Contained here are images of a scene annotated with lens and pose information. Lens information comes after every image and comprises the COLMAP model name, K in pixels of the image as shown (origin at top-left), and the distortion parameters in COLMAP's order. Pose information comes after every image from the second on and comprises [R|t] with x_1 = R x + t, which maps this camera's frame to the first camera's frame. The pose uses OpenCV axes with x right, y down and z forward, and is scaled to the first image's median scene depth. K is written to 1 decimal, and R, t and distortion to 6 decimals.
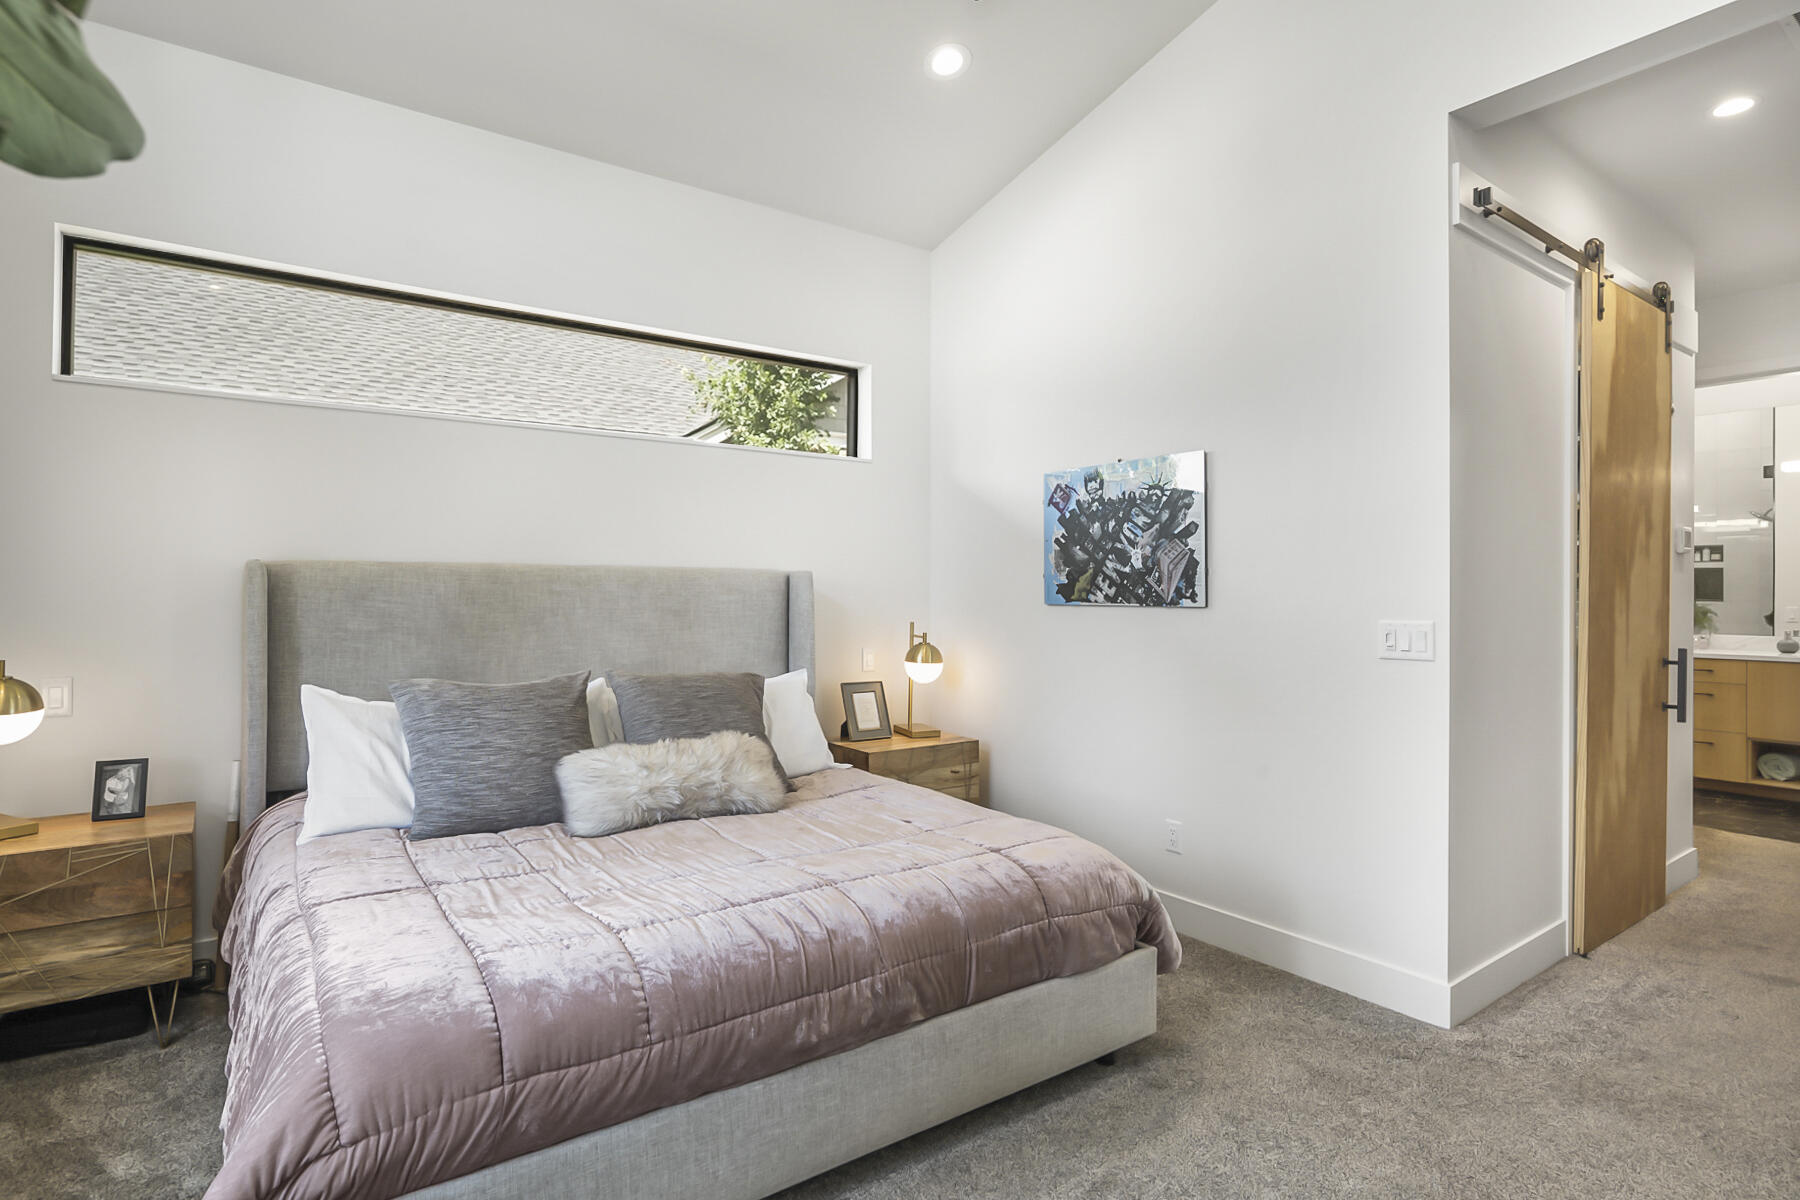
lens RADIAL K [[911.4, 0, 891.5], [0, 911.4, 595.0], [0, 0, 1]] dist [-0.011383, 0.005249]
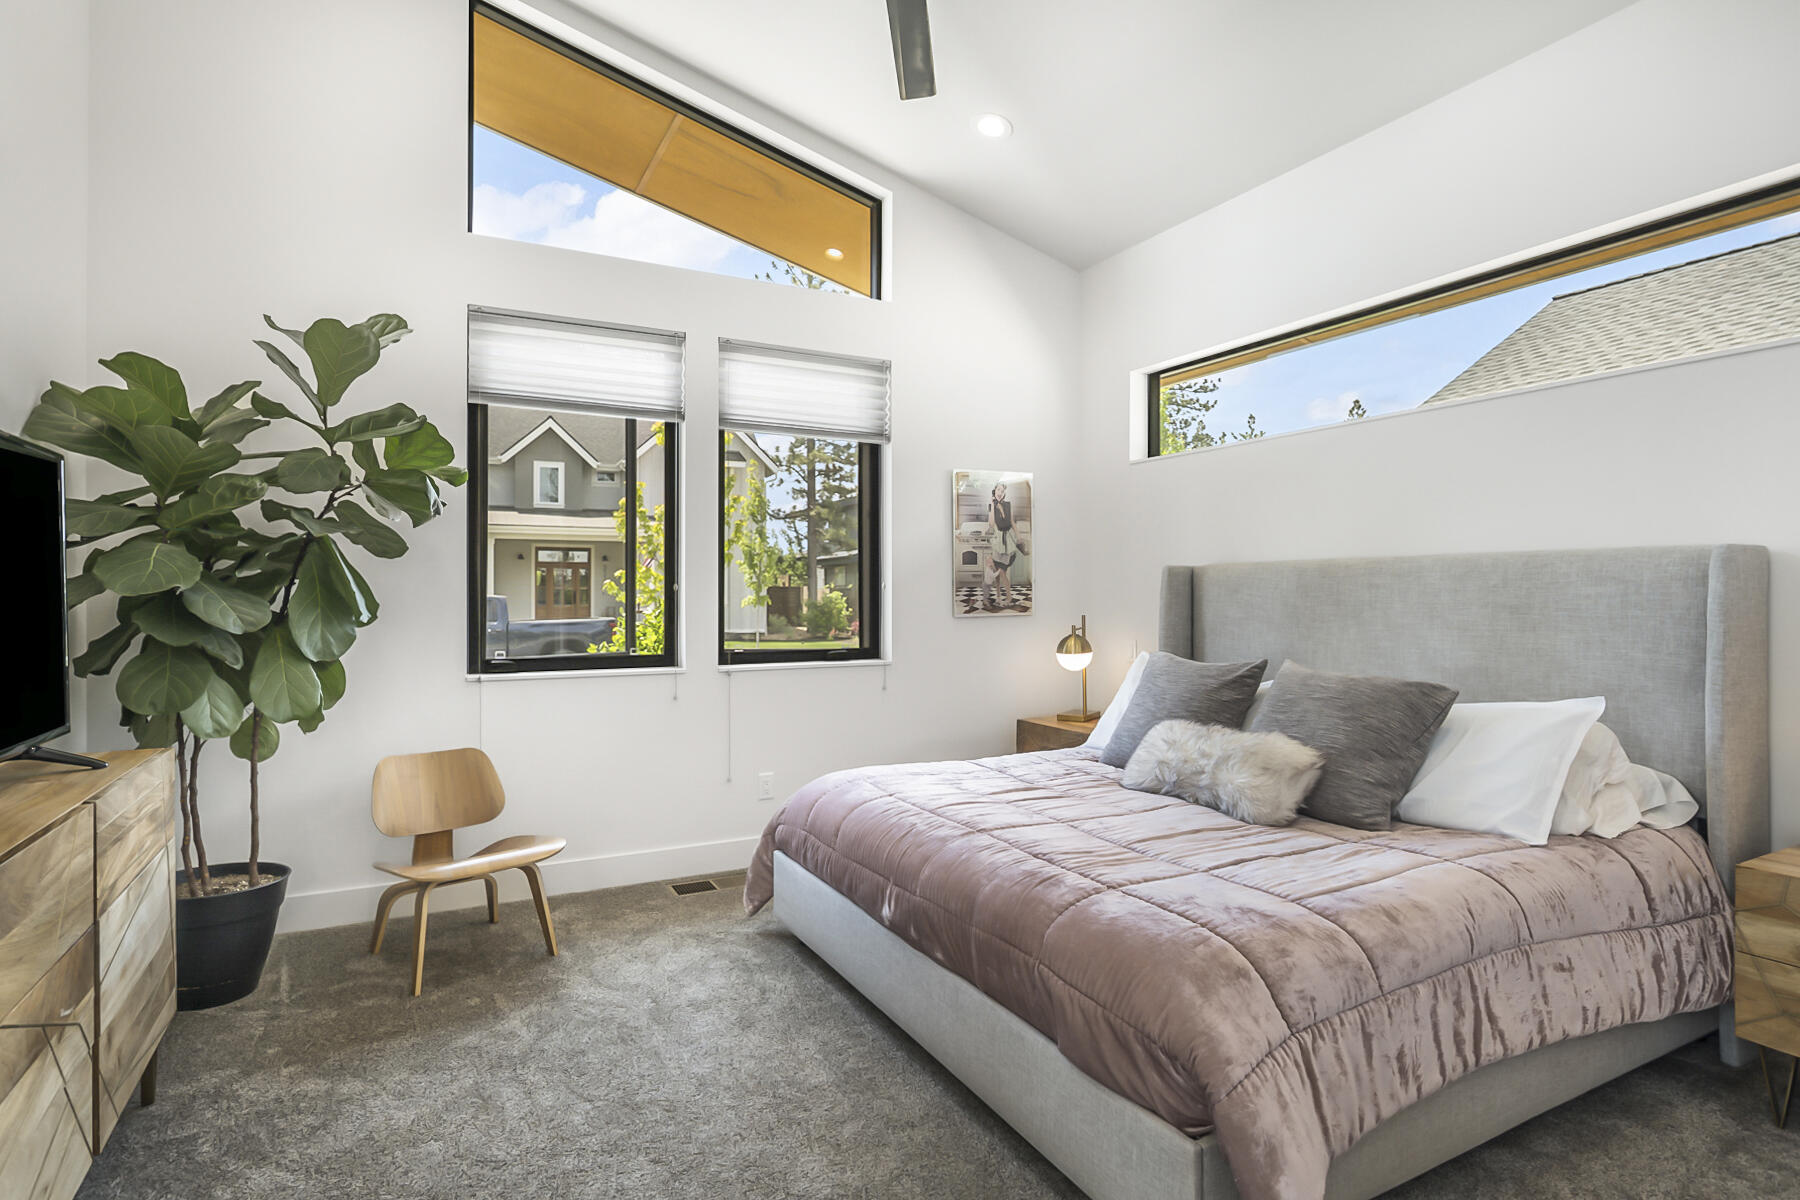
lens RADIAL K [[911.4, 0, 892.3], [0, 911.4, 592.1], [0, 0, 1]] dist [-0.011383, 0.005249]
pose [[-0.136817, -0.004794, -0.990585, 0.686521], [0.001280, 0.999987, -0.005016, 0.008853], [0.990595, -0.001954, -0.136809, 0.646593]]
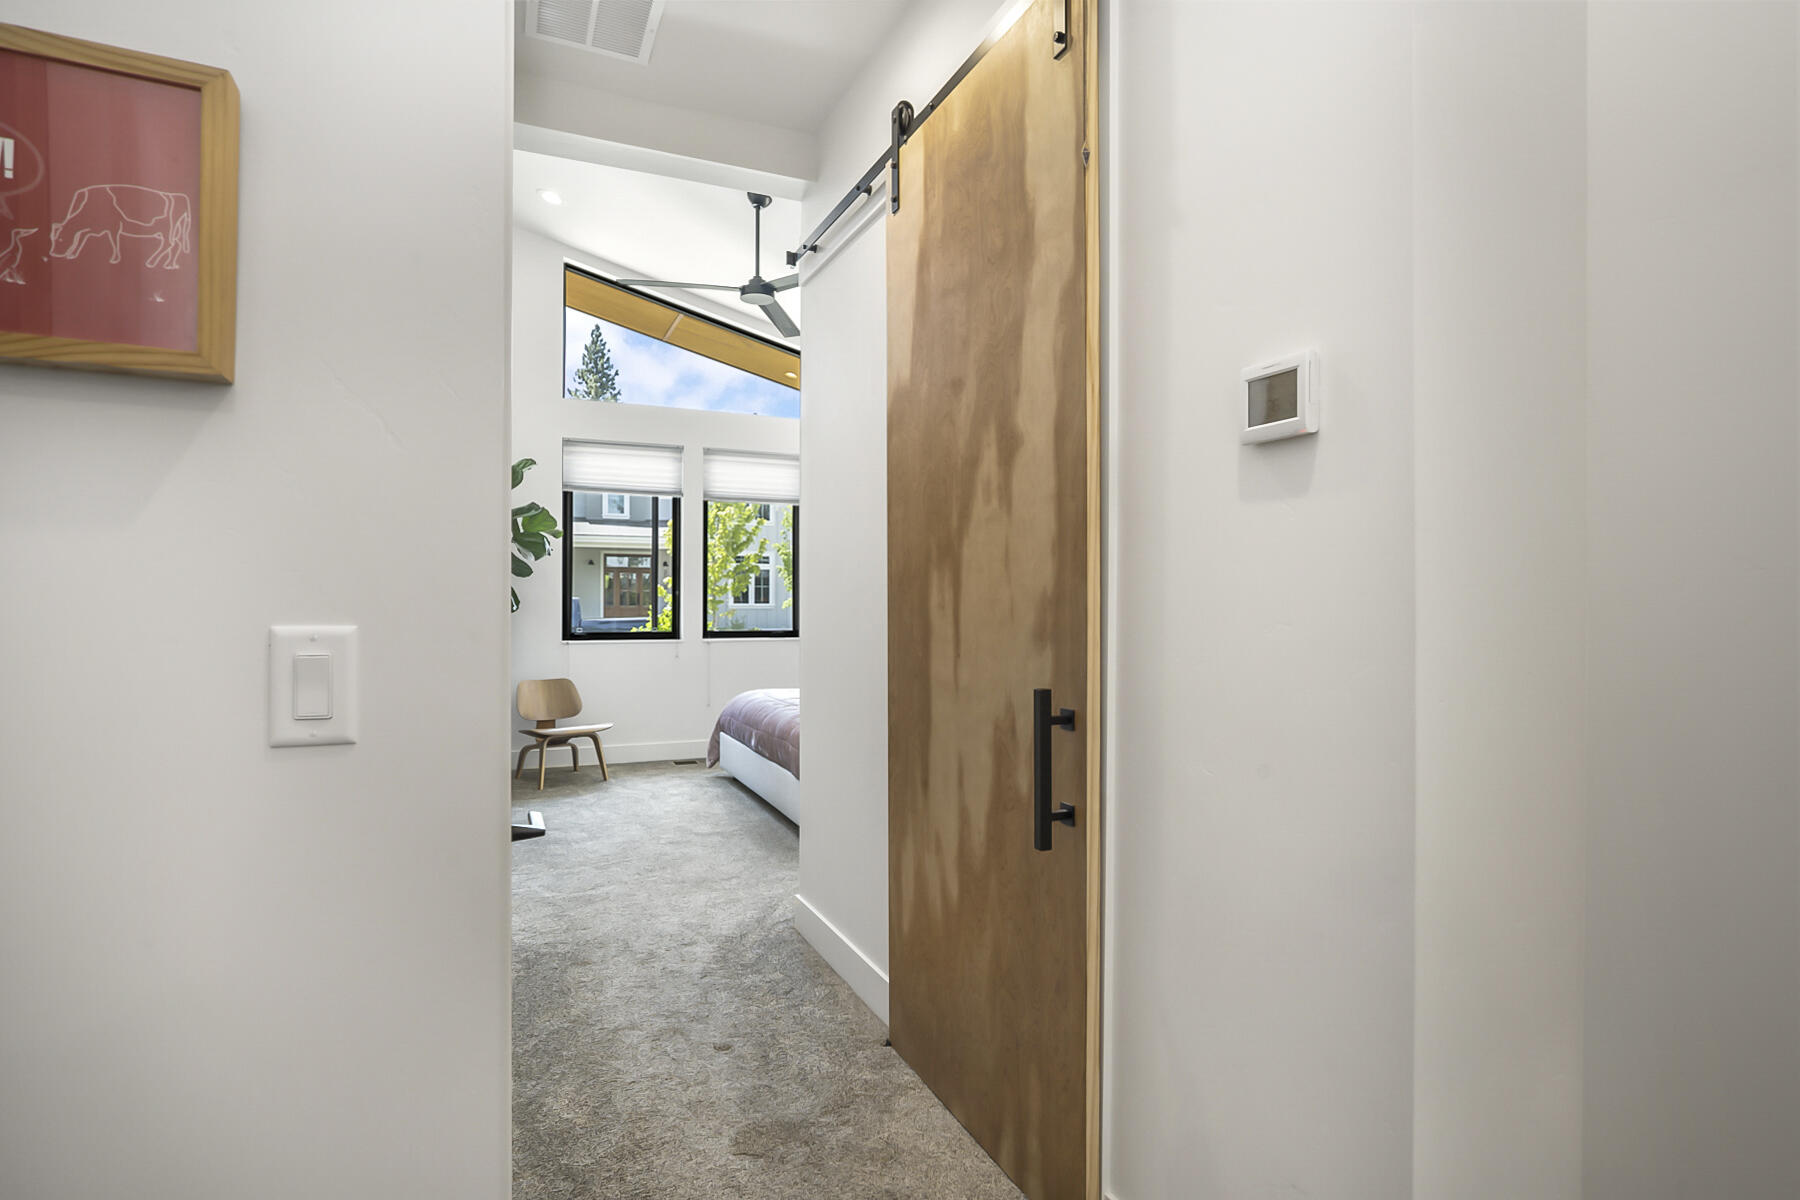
lens RADIAL K [[911.4, 0, 897.2], [0, 911.4, 611.5], [0, 0, 1]] dist [-0.011383, 0.005249]
pose [[-0.199974, 0.010508, -0.979745, 1.527914], [-0.005740, 0.999913, 0.011896, 0.010512], [0.979784, 0.008002, -0.199897, 1.136660]]
